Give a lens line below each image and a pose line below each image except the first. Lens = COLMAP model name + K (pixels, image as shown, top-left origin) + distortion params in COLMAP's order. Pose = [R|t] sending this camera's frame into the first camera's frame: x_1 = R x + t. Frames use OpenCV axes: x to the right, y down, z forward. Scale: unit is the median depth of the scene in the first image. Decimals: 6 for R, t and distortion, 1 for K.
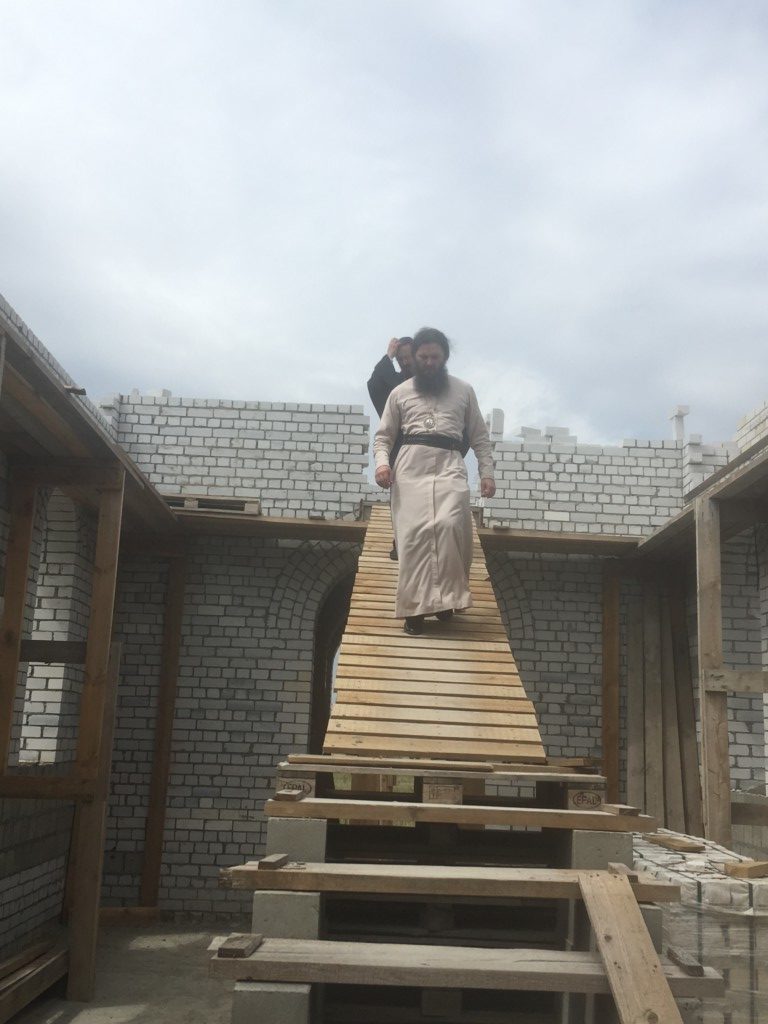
lens RADIAL K [[1111.5, 0, 366.6], [0, 1111.5, 506.5], [0, 0, 1]] dist [0.072537, -0.111374]
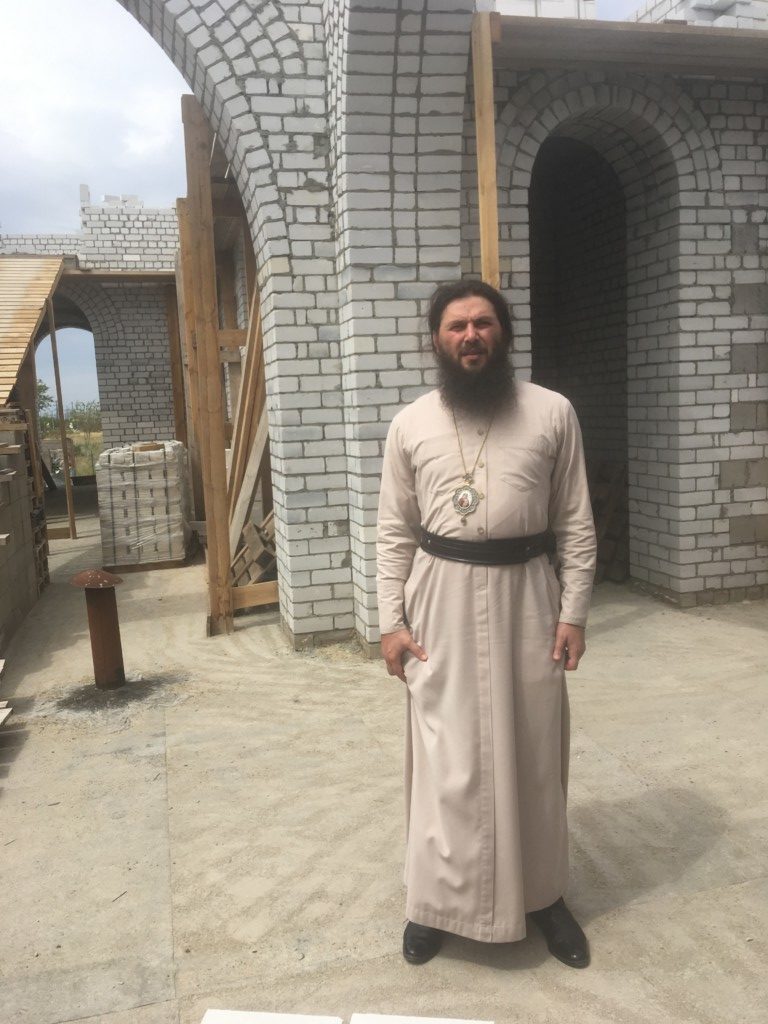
lens RADIAL K [[915.5, 0, 426.4], [0, 915.5, 508.6], [0, 0, 1]] dist [0.138716, -0.205257]
pose [[0.964984, -0.118982, 0.233771, 0.224145], [0.041013, 0.948686, 0.313550, -0.050652], [-0.259082, -0.292983, 0.920346, -0.410454]]
